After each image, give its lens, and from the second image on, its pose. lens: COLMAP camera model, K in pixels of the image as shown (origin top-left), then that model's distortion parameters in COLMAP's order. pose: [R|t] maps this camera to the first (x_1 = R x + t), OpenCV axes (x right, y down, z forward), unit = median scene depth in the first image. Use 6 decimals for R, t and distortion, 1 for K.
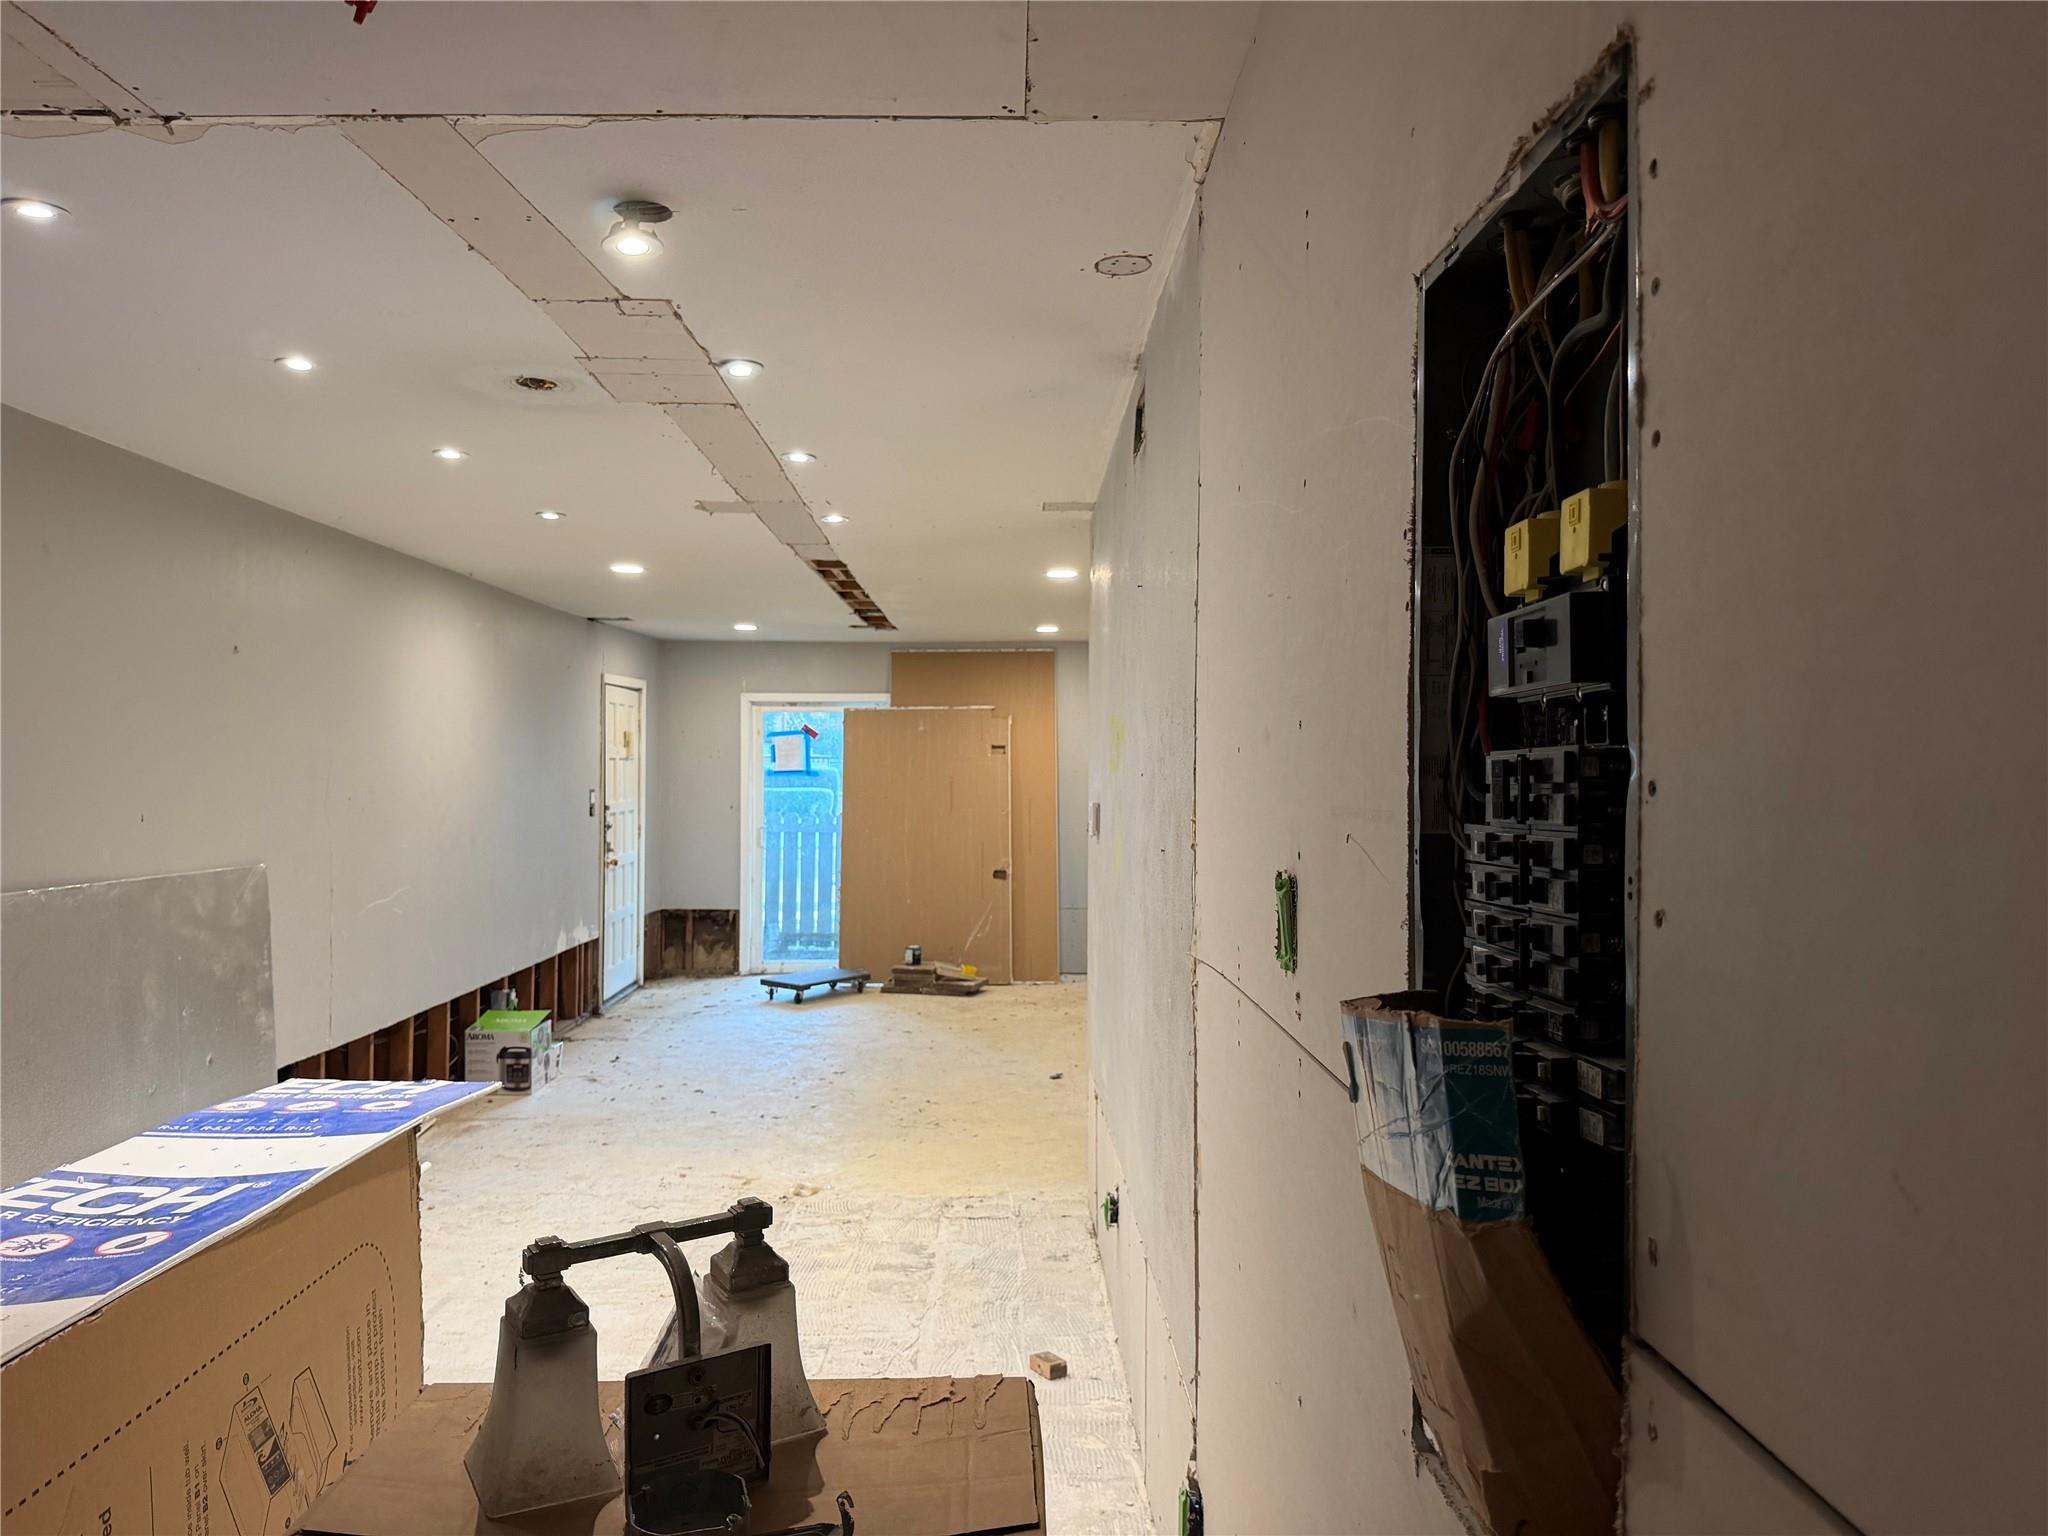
lens RADIAL K [[1418.8, 0, 1018.0], [0, 1418.8, 784.1], [0, 0, 1]] dist [0.201335, -0.223394]
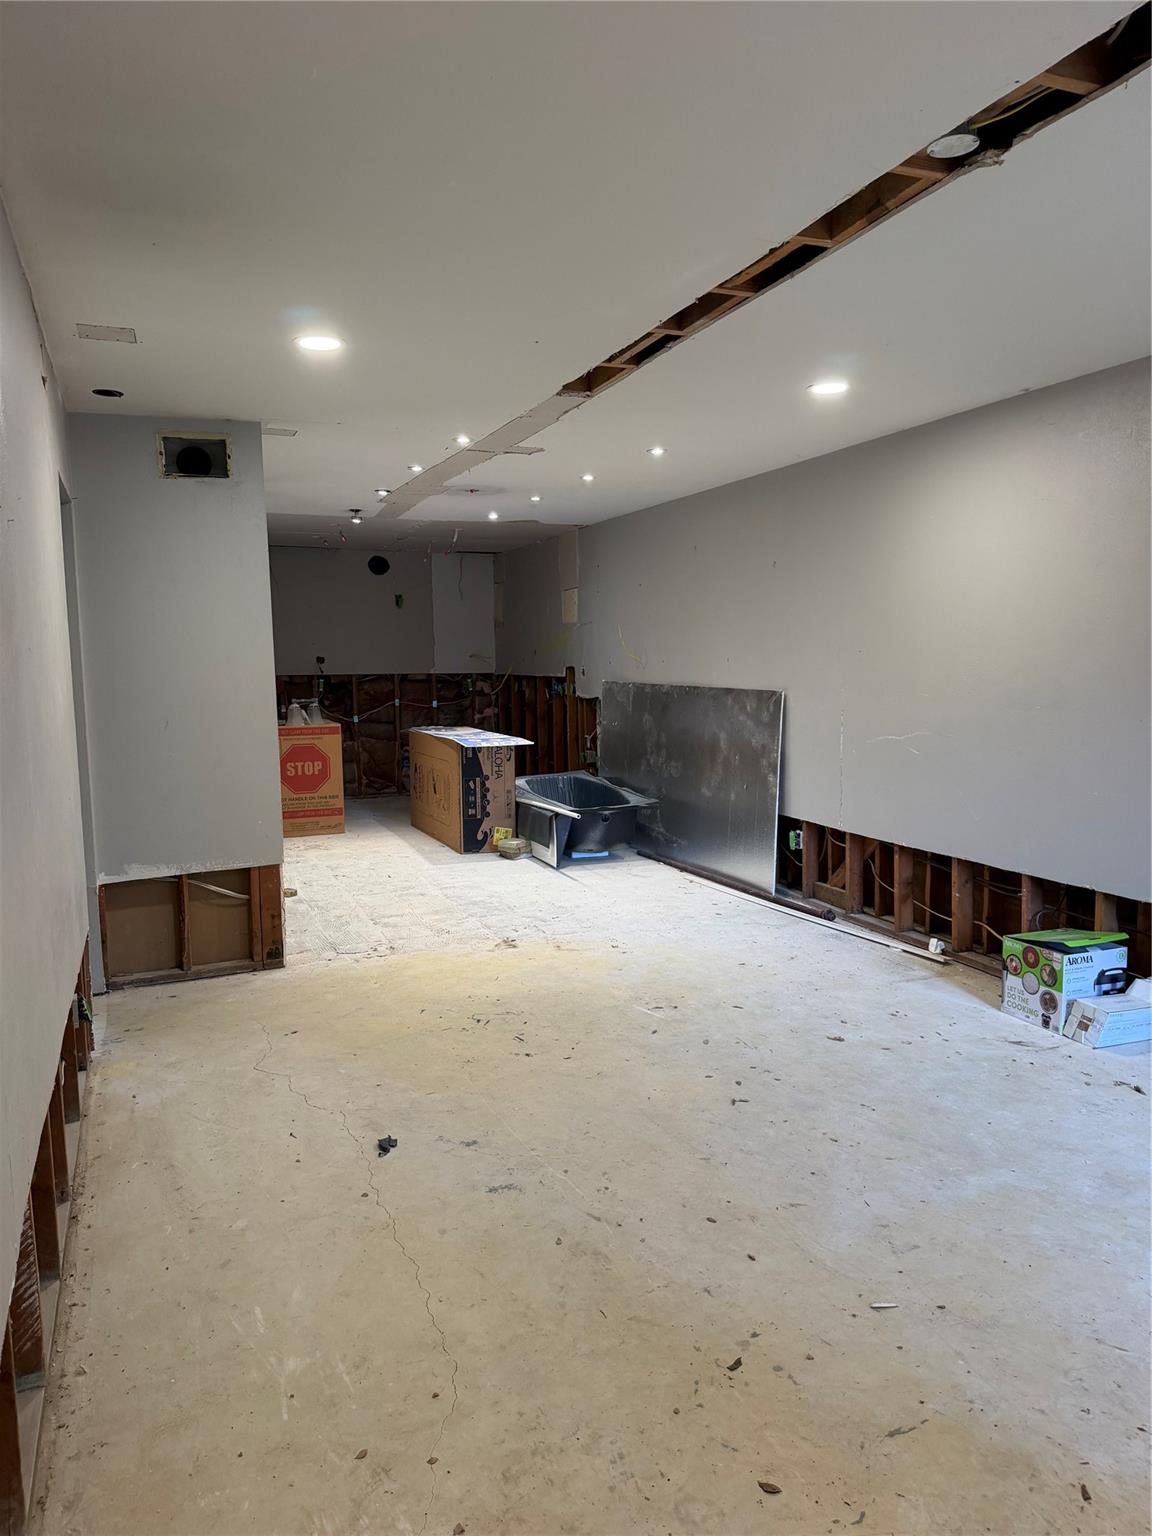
lens RADIAL K [[1053.9, 0, 576.0], [0, 1053.9, 768.0], [0, 0, 1]] dist [0.133742, -0.251984]
pose [[-0.932334, 0.046588, -0.358585, 0.074461], [0.007617, 0.993976, 0.109337, 0.003885], [0.361519, 0.099207, -0.927072, 1.031712]]
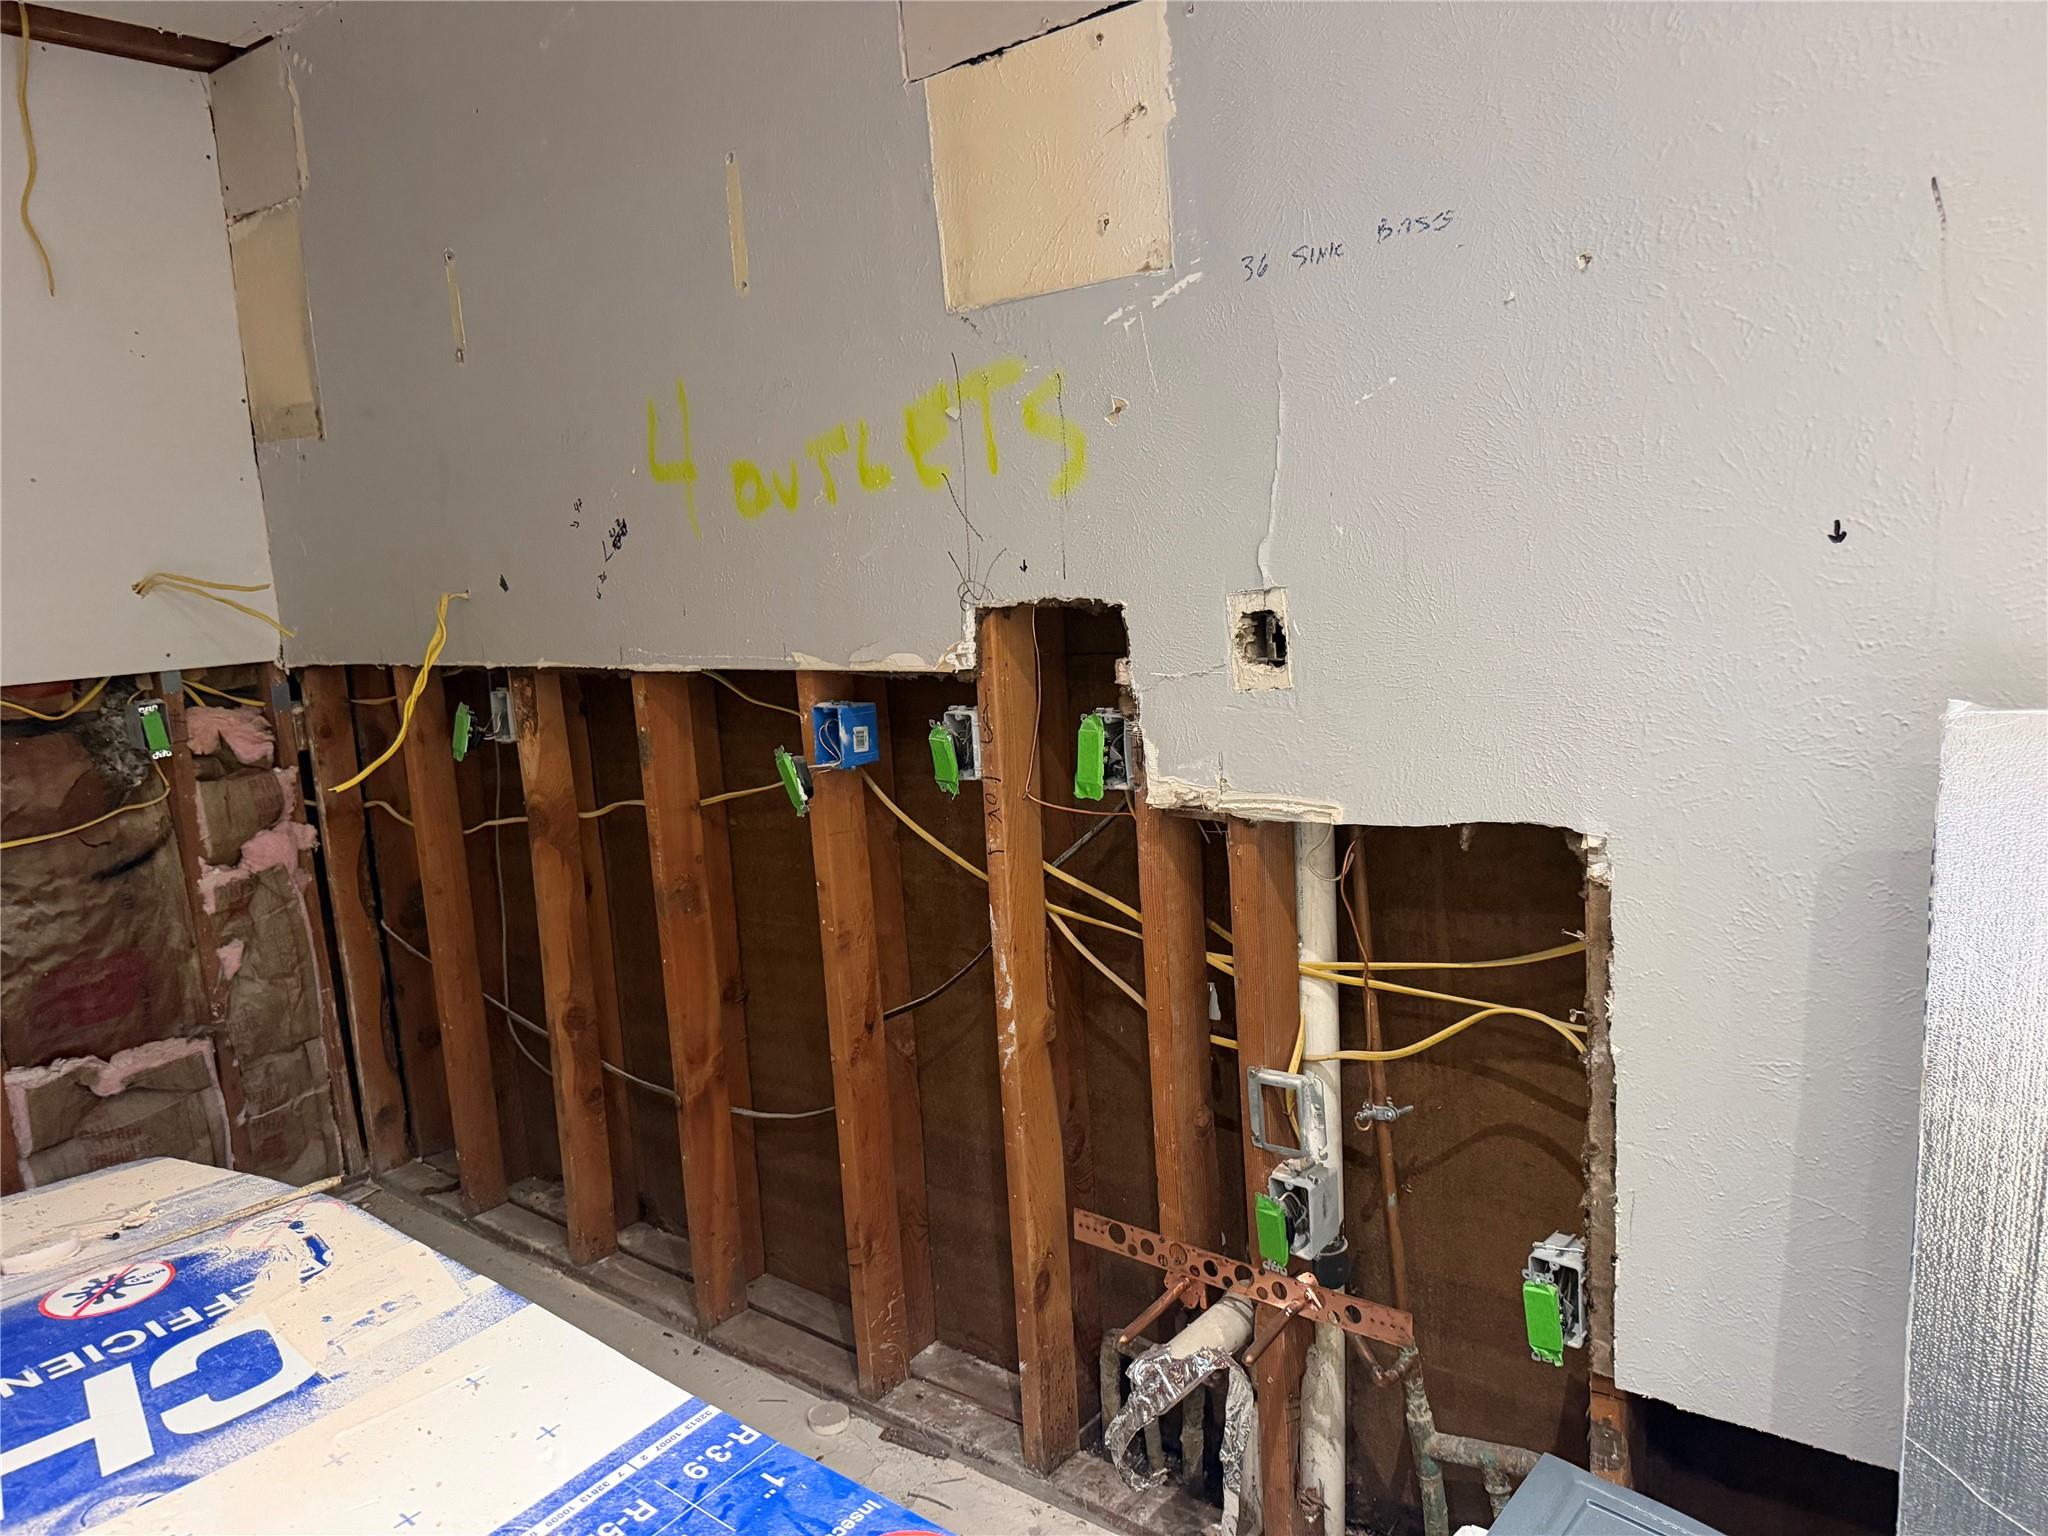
lens RADIAL K [[1435.2, 0, 1018.8], [0, 1435.2, 774.9], [0, 0, 1]] dist [0.046245, -0.070081]
pose [[-0.637771, 0.154121, -0.754649, -0.112100], [0.056588, 0.986504, 0.153648, 0.010349], [0.768144, 0.055288, -0.637885, 0.276266]]
